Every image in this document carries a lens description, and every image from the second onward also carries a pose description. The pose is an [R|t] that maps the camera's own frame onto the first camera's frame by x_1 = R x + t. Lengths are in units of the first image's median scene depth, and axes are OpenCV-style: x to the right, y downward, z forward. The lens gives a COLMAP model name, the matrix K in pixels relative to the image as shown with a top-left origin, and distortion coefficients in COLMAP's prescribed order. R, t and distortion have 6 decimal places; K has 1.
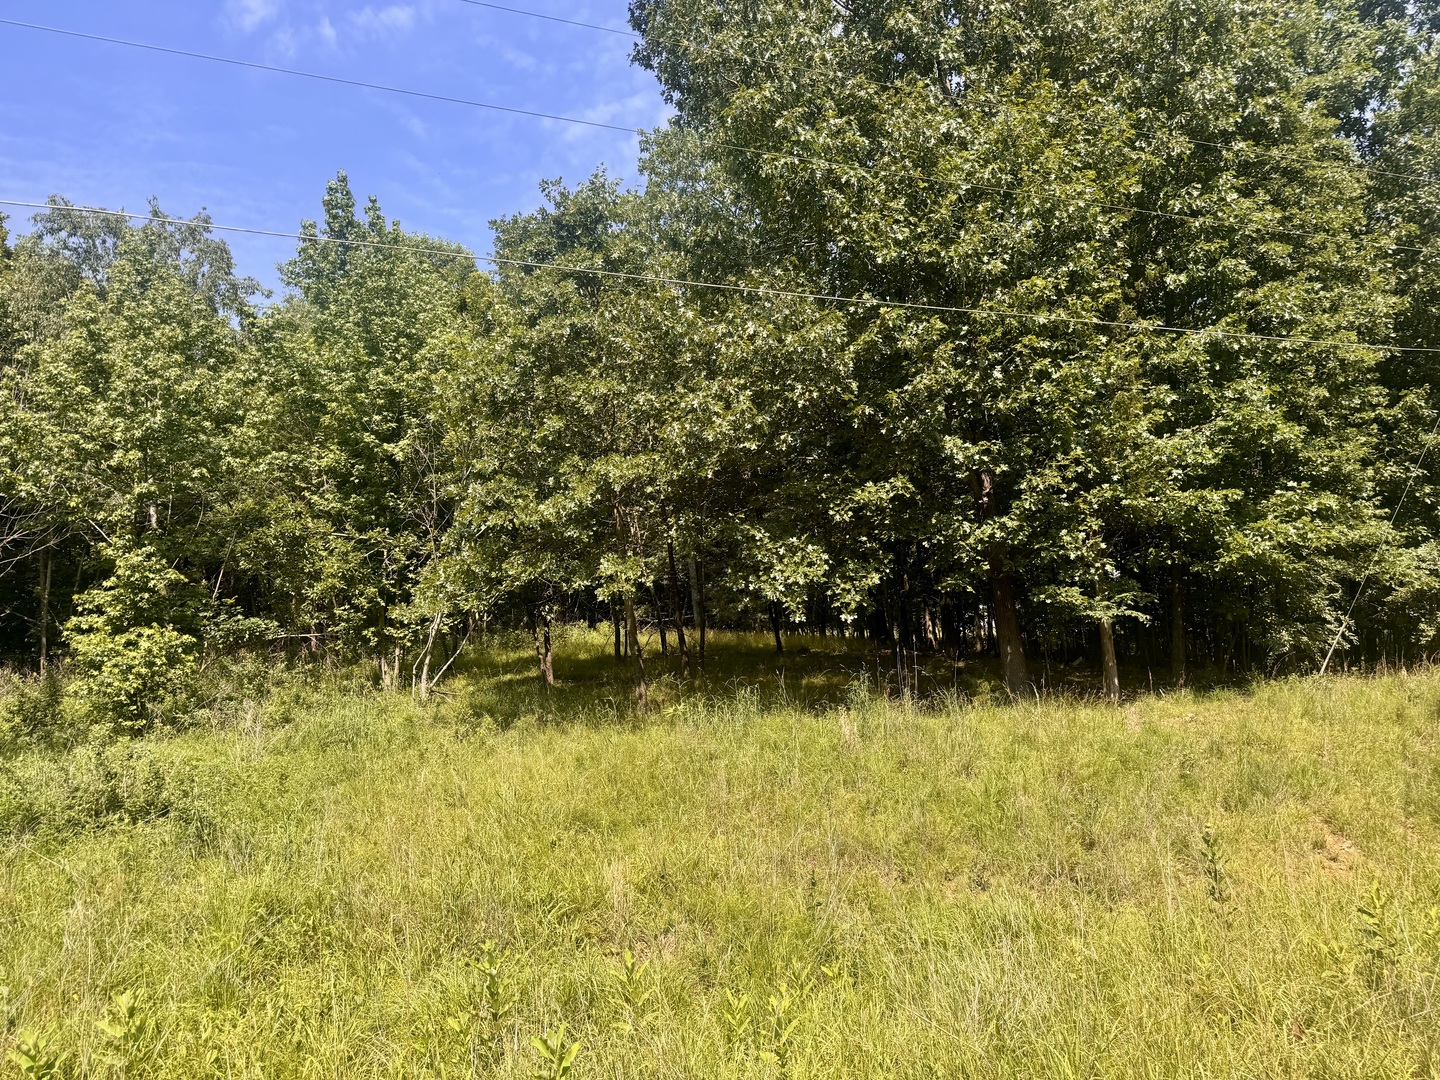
lens RADIAL K [[1014.1, 0, 722.0], [0, 1014.1, 546.1], [0, 0, 1]] dist [0.022878, -0.019521]
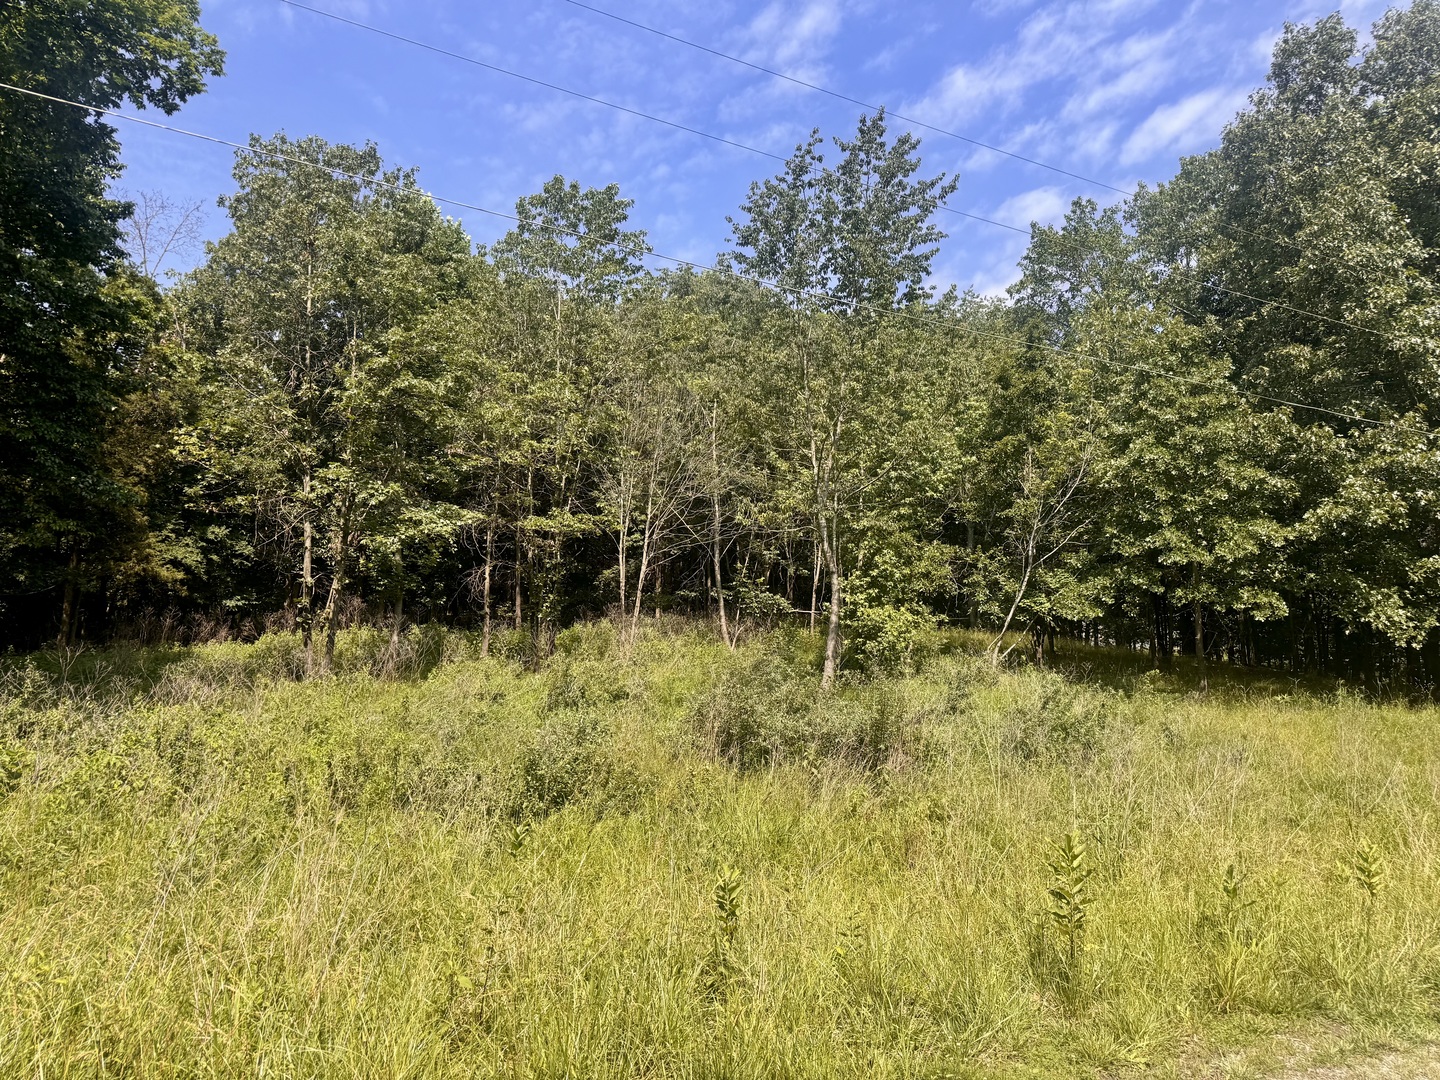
lens RADIAL K [[1014.1, 0, 721.8], [0, 1014.1, 540.9], [0, 0, 1]] dist [0.022878, -0.019521]
pose [[0.995622, 0.092882, 0.010443, -0.805302], [-0.092861, 0.995676, -0.002424, 0.014288], [-0.010623, 0.001444, 0.999943, -0.421114]]
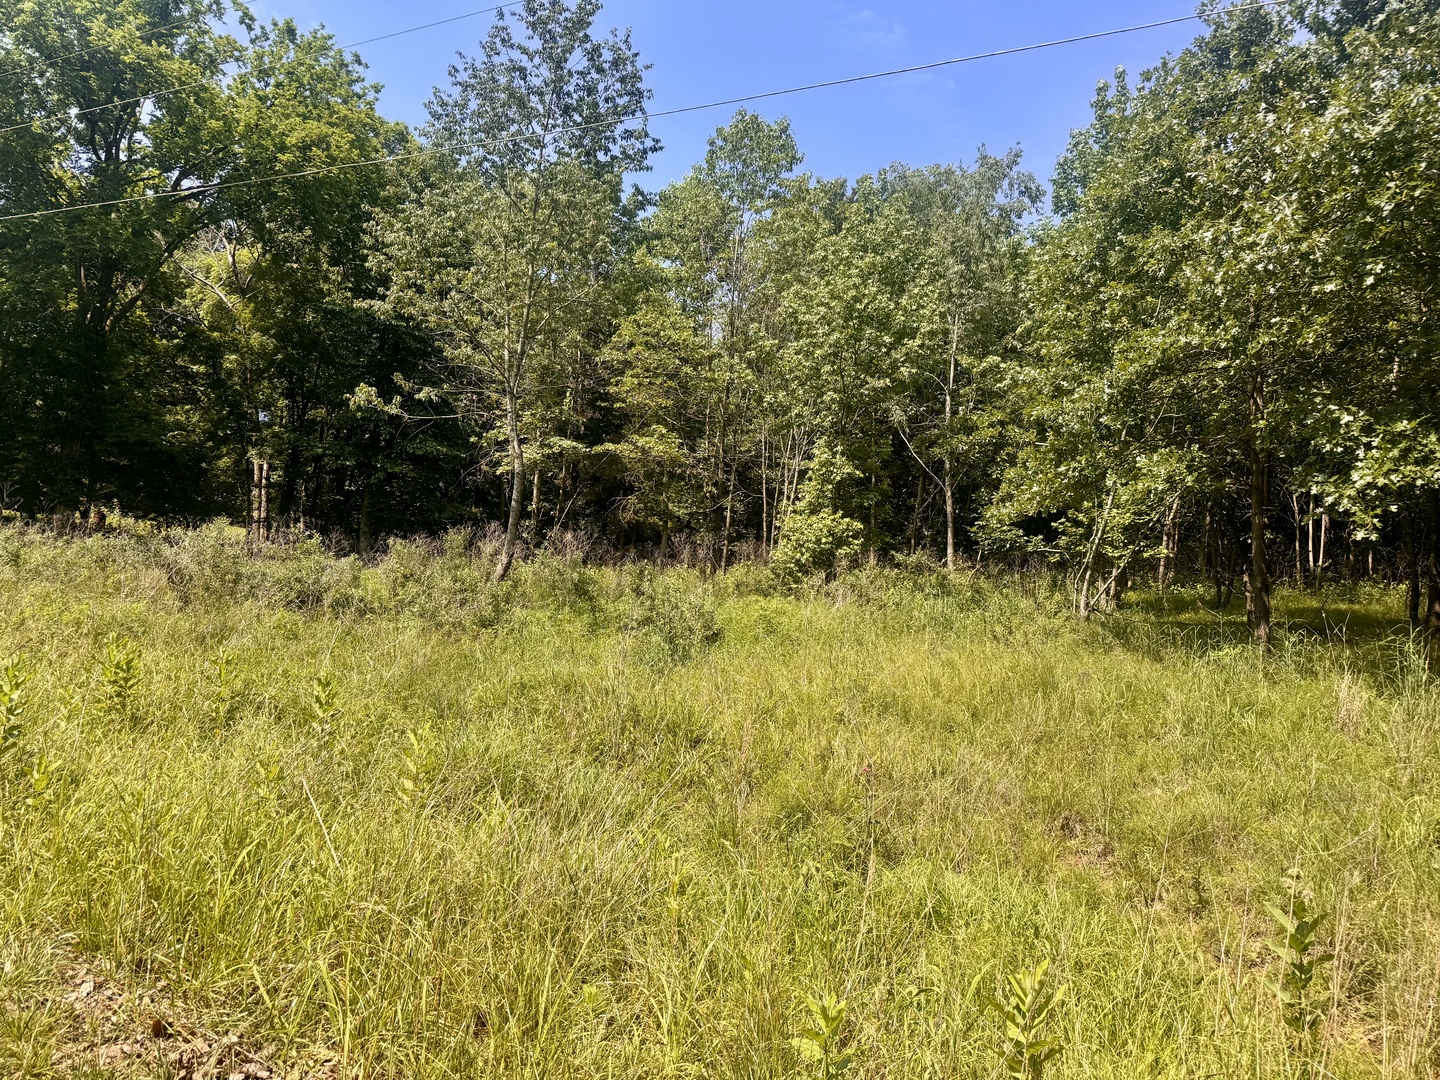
lens RADIAL K [[1014.1, 0, 720.9], [0, 1014.1, 536.0], [0, 0, 1]] dist [0.022878, -0.019521]
pose [[0.570542, 0.074171, -0.817912, 0.327325], [-0.043093, 0.997245, 0.060373, 0.040233], [0.820137, 0.000801, 0.572167, 0.216968]]
